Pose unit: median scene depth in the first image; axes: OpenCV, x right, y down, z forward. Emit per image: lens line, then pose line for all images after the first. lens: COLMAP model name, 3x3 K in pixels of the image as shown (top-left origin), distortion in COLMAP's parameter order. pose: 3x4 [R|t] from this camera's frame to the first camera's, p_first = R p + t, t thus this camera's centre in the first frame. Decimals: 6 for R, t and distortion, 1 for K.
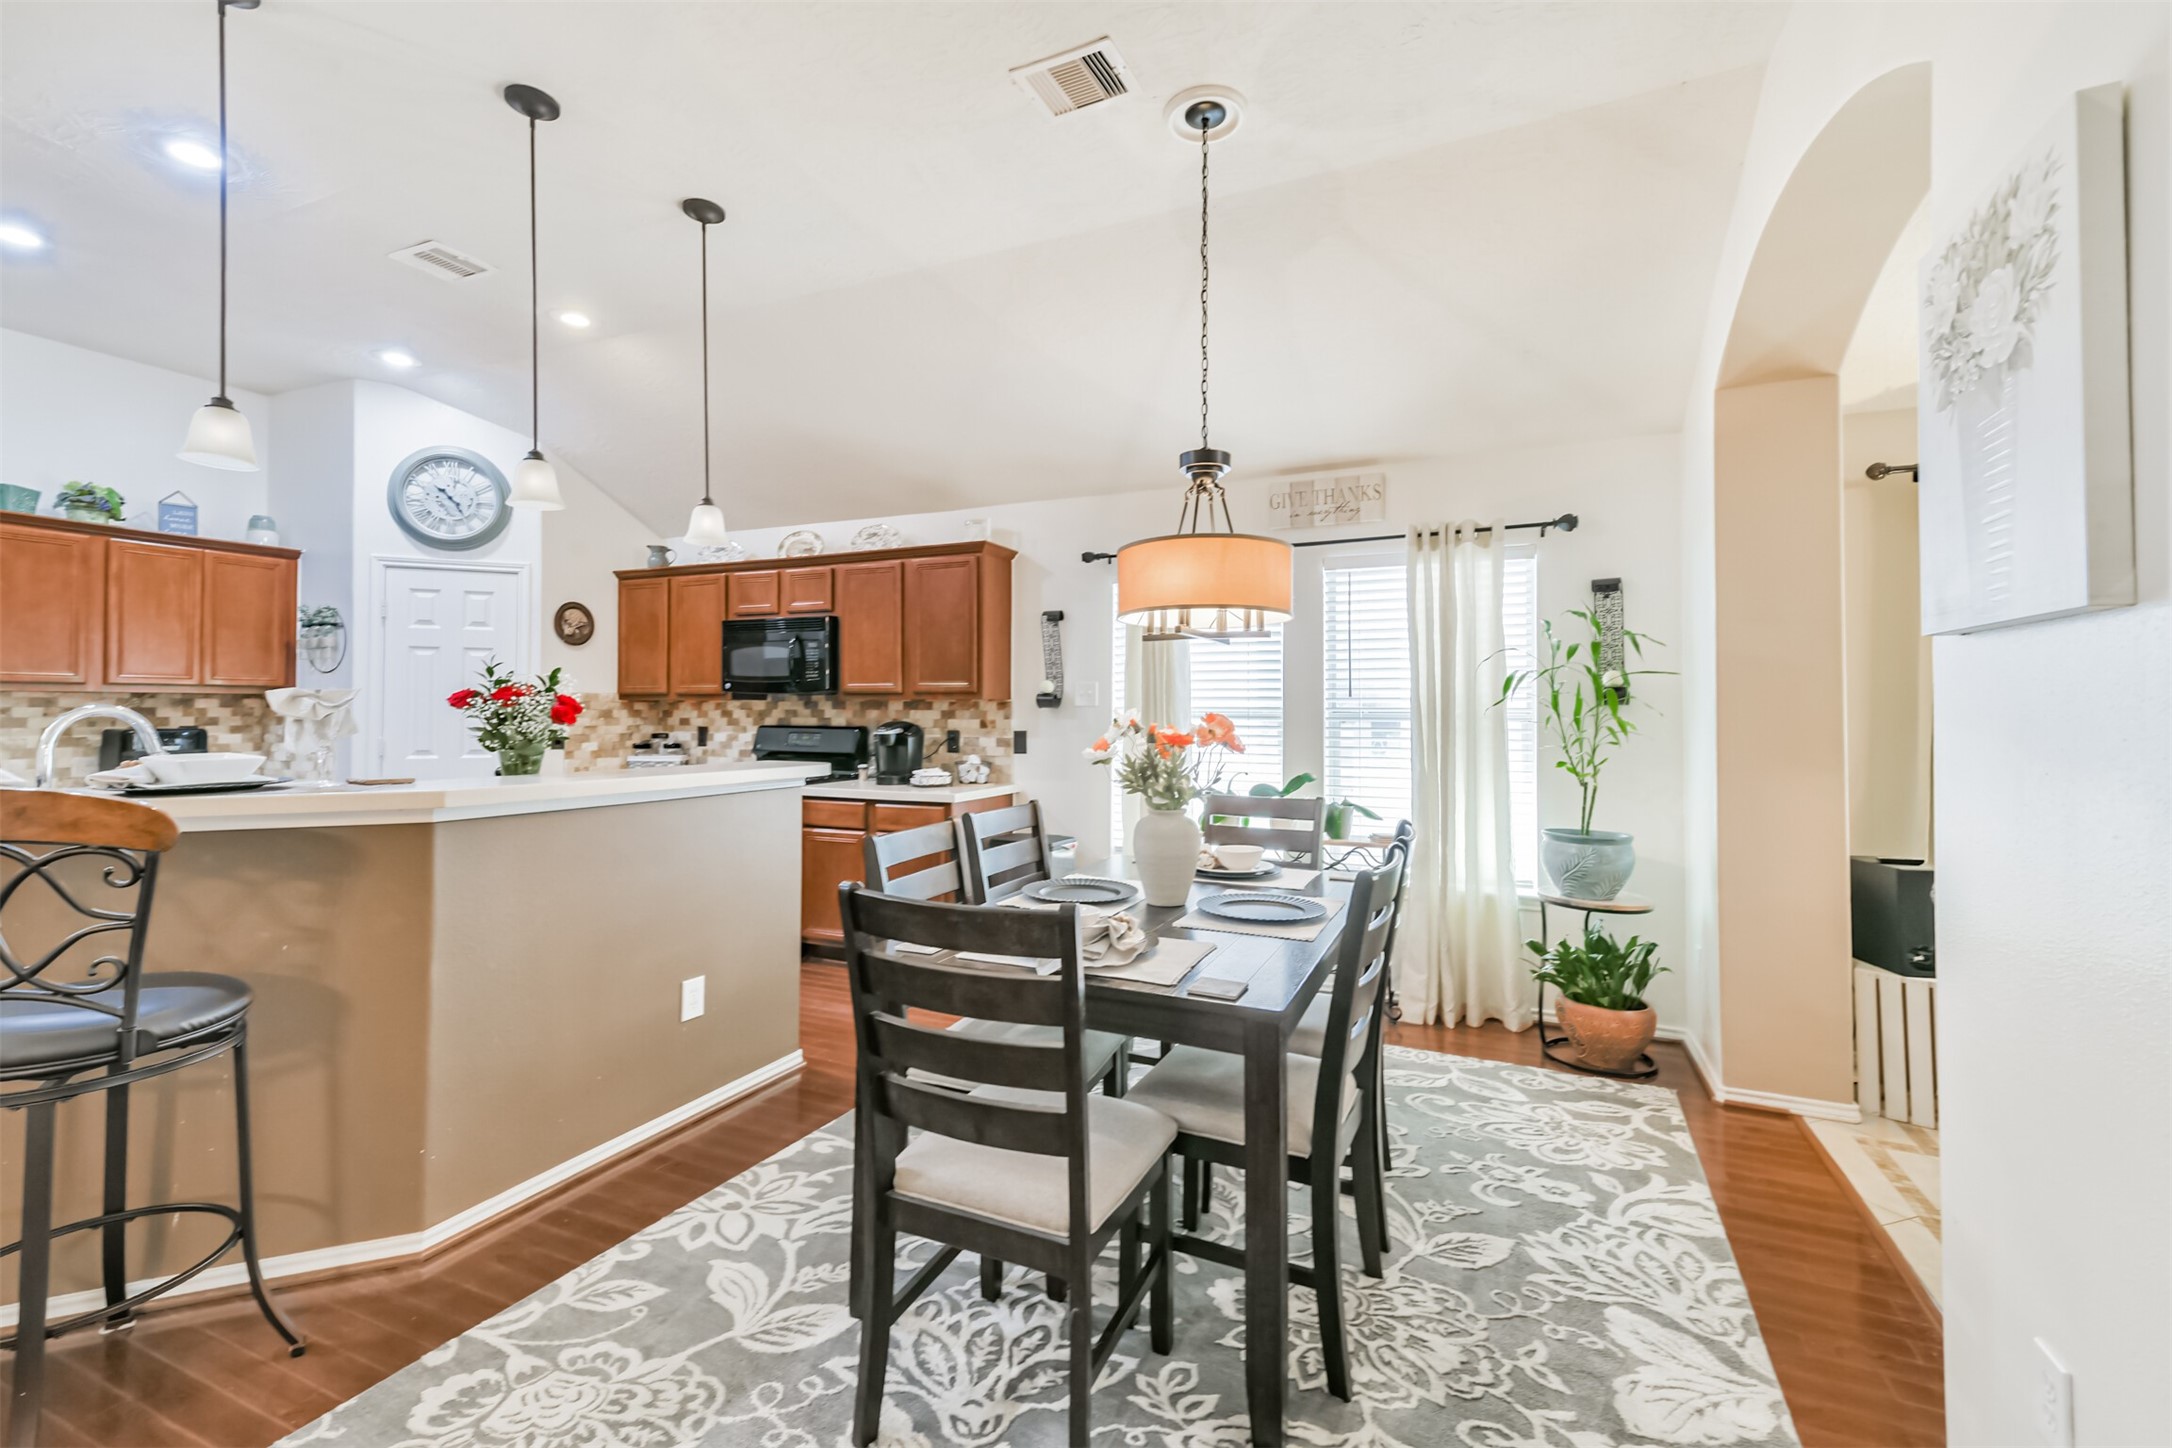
lens RADIAL K [[917.5, 0, 1093.3], [0, 917.5, 699.1], [0, 0, 1]] dist [0.008282, -0.000061]
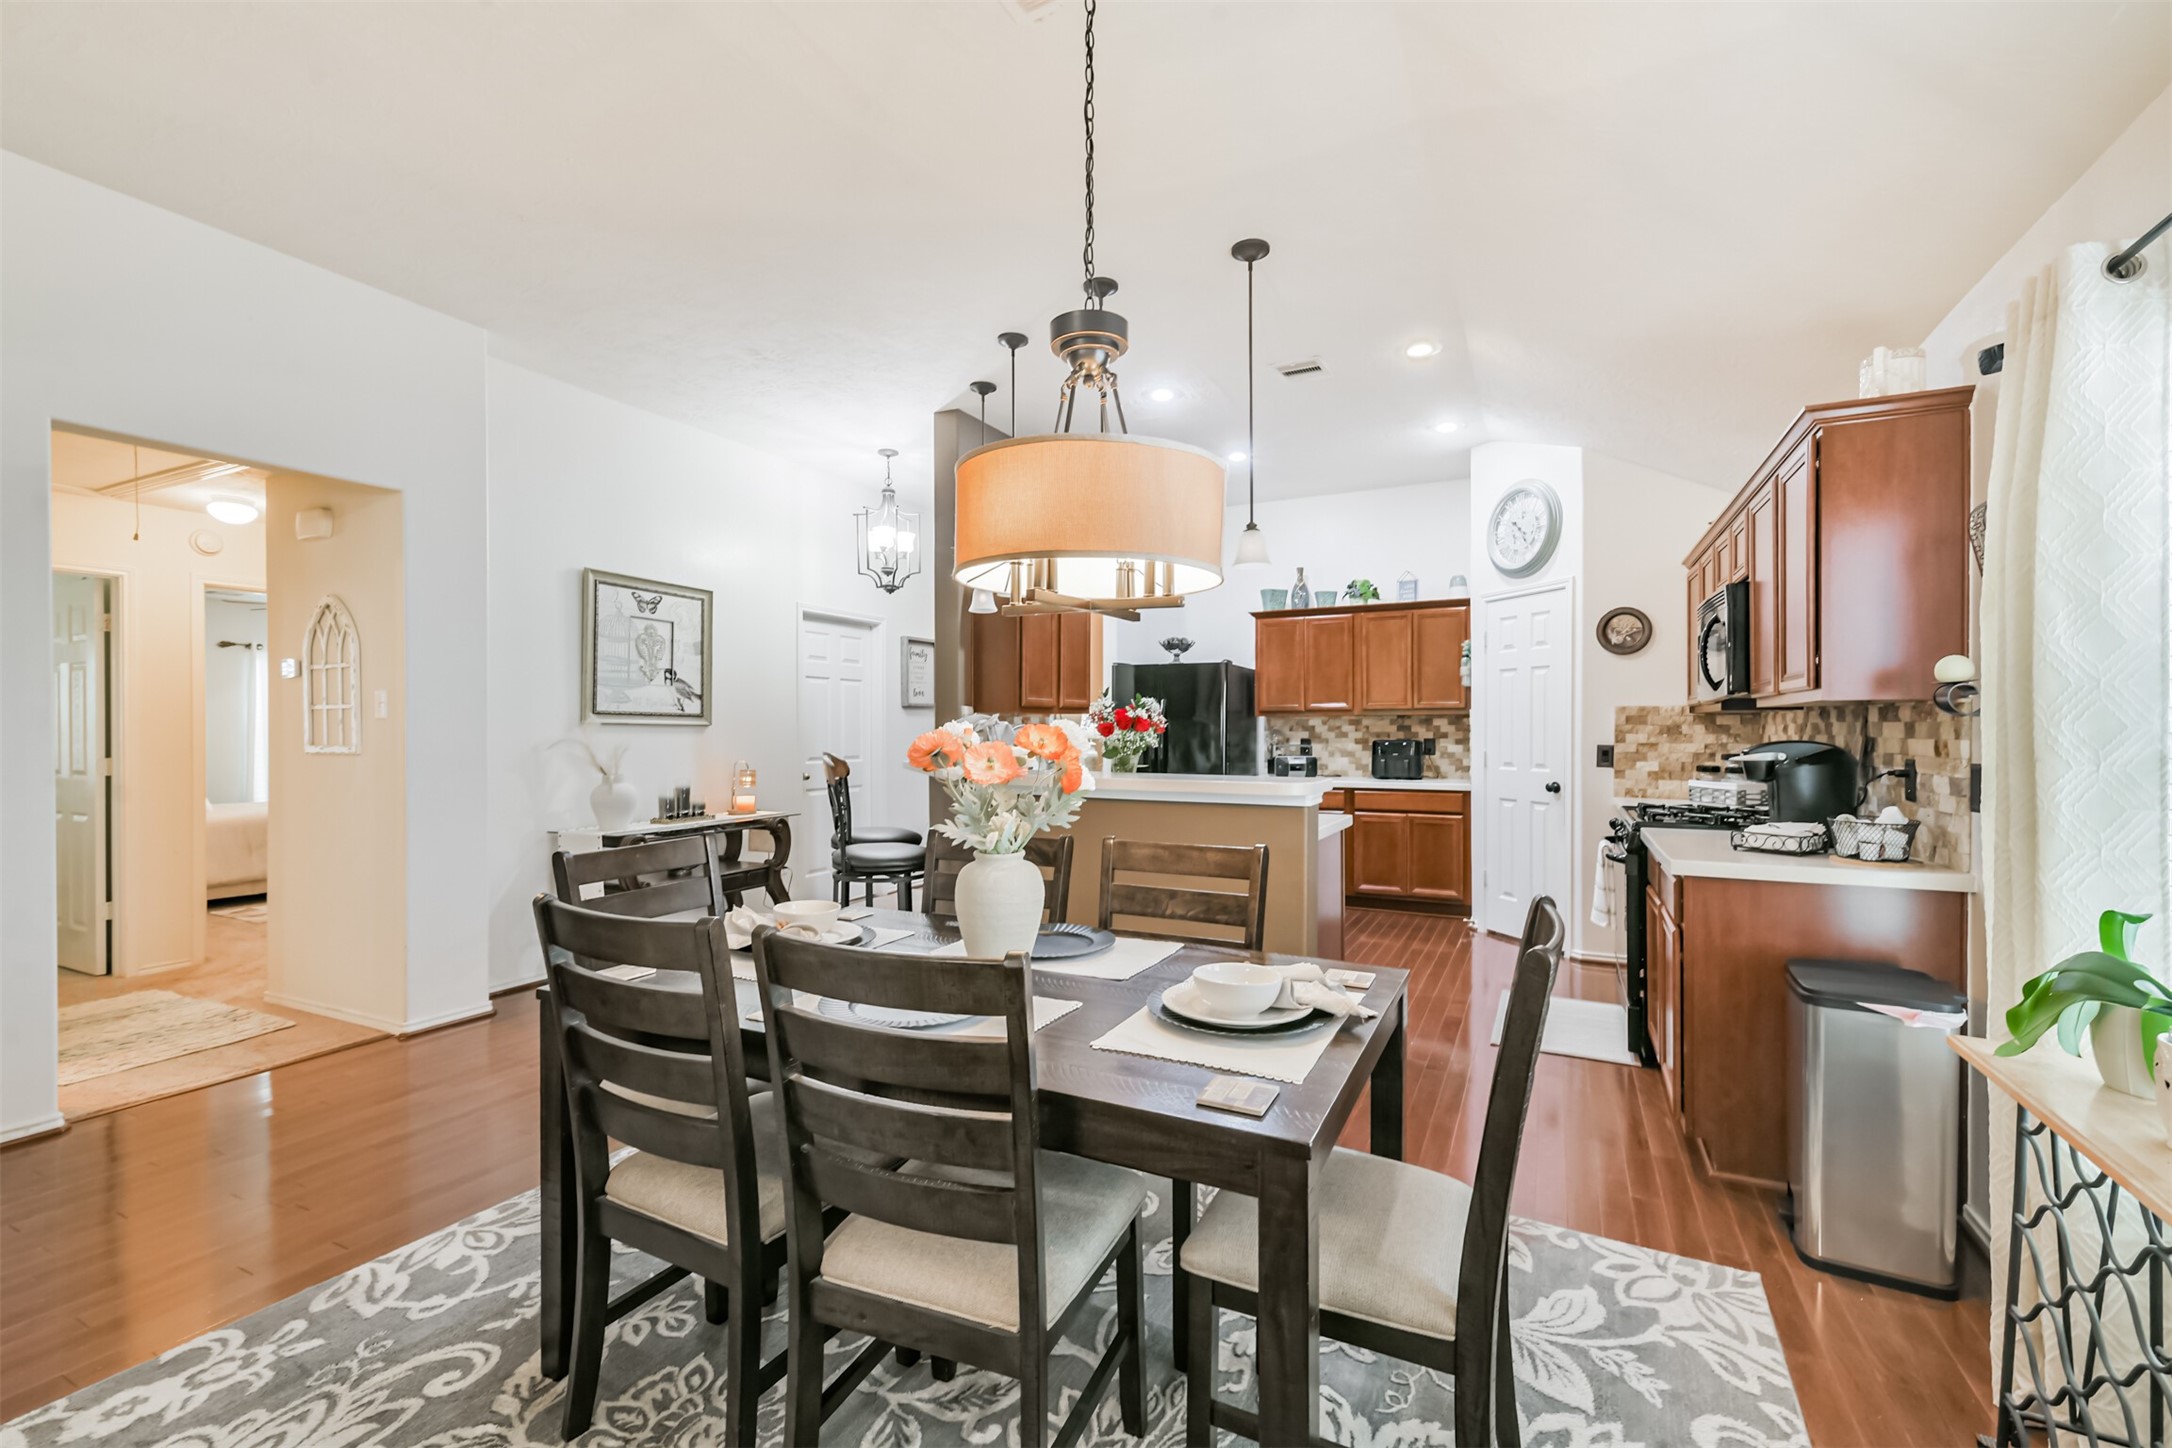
lens RADIAL K [[928.1, 0, 1076.3], [0, 928.1, 729.1], [0, 0, 1]] dist [0.000806, 0.000024]
pose [[-0.071792, -0.002663, -0.997416, 0.423613], [0.012936, 0.999910, -0.003601, 0.012889], [0.997336, -0.013162, -0.071751, 0.562748]]
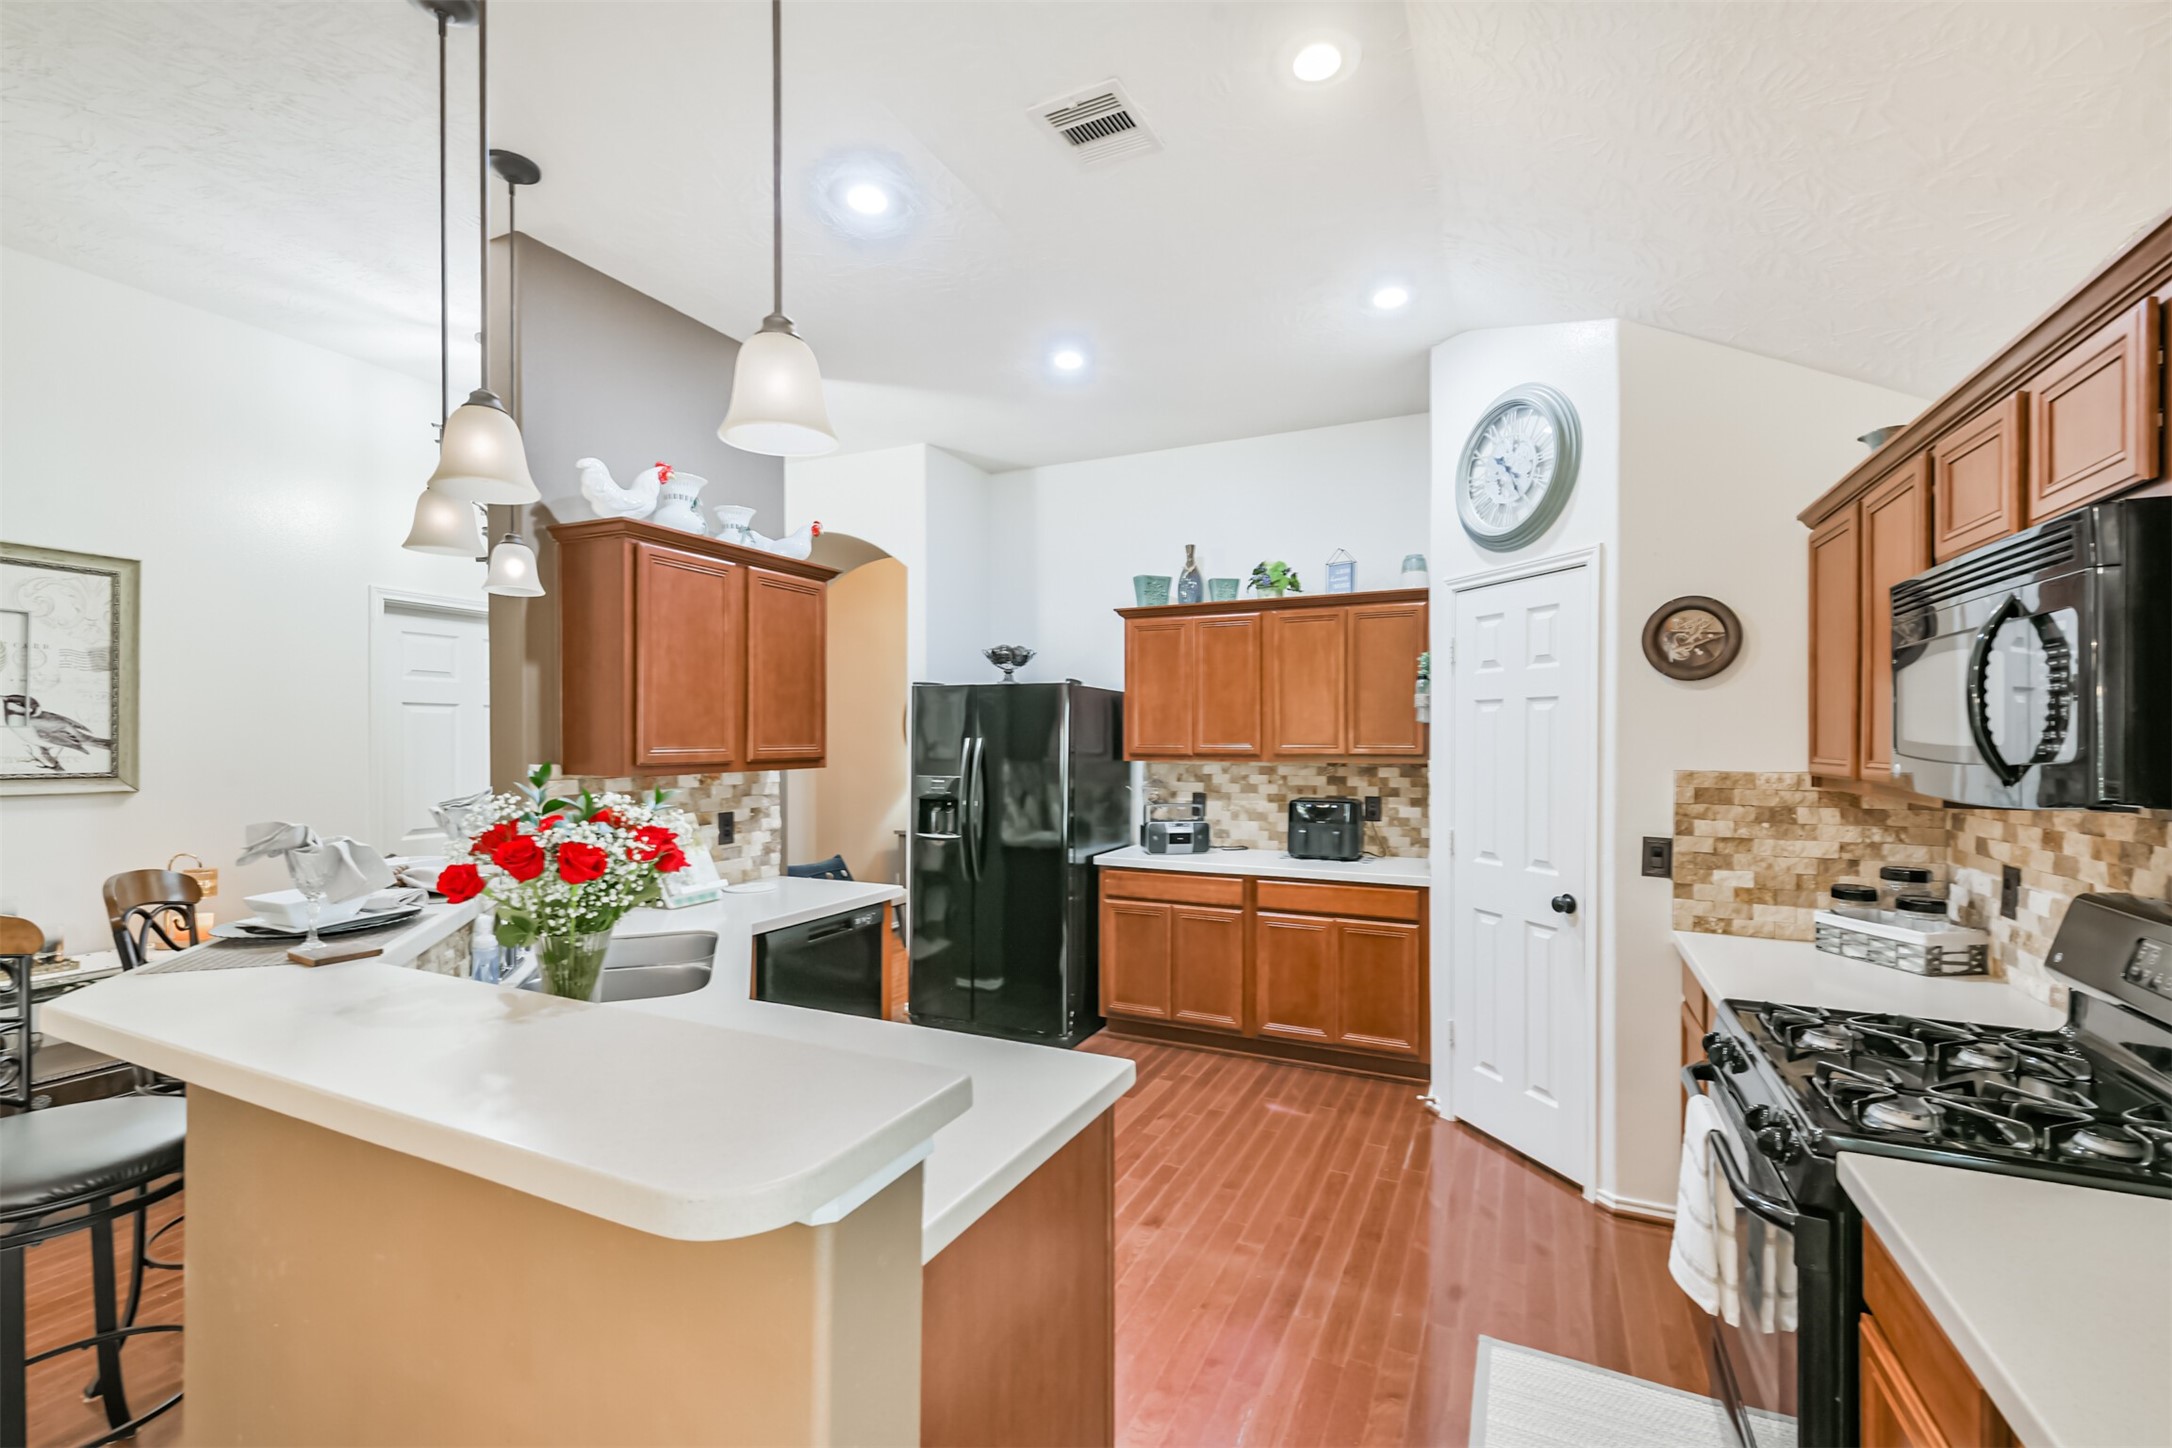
lens RADIAL K [[932.5, 0, 1089.7], [0, 932.5, 738.8], [0, 0, 1]] dist [0.007036, -0.000389]
pose [[-0.036531, -0.000812, -0.999332, -0.027639], [0.010748, 0.999942, -0.001205, -0.030347], [0.999275, -0.010785, -0.036520, 0.732176]]
